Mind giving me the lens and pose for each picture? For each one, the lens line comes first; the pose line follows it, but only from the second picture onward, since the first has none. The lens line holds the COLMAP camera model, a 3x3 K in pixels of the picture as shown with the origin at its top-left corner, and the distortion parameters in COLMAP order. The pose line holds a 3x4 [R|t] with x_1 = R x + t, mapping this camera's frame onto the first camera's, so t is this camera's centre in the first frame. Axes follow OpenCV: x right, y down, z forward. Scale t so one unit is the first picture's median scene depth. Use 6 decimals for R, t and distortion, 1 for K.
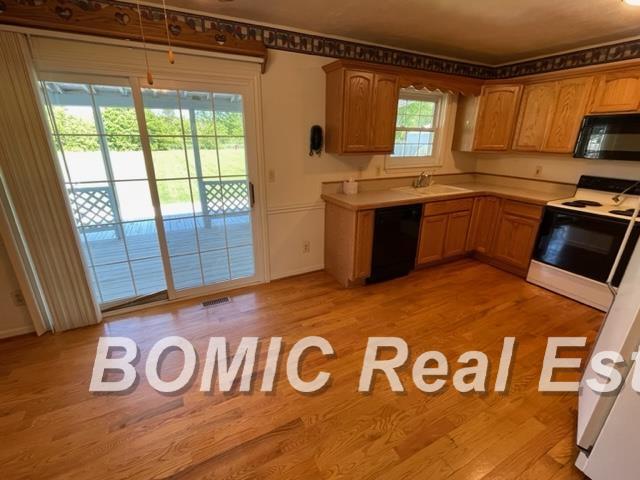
lens RADIAL K [[293.9, 0, 320.9], [0, 293.9, 240.3], [0, 0, 1]] dist [0.003709, 0.000250]
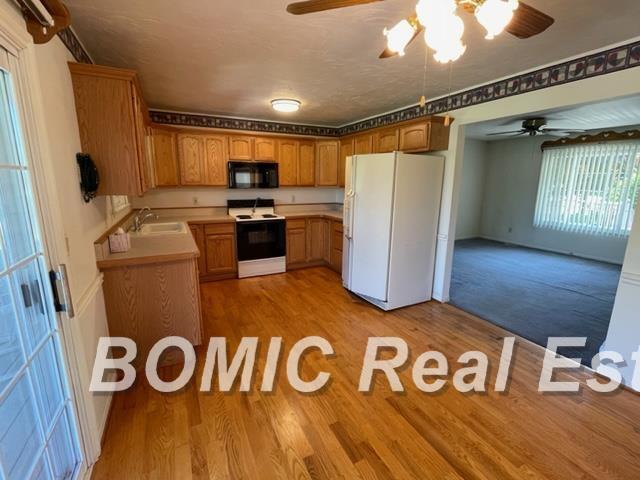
lens RADIAL K [[293.9, 0, 322.8], [0, 293.9, 240.0], [0, 0, 1]] dist [0.003709, 0.000250]
pose [[0.010538, -0.205994, 0.978497, -0.600118], [0.324740, 0.926215, 0.191490, -0.164950], [-0.945744, 0.315739, 0.076655, 0.507993]]
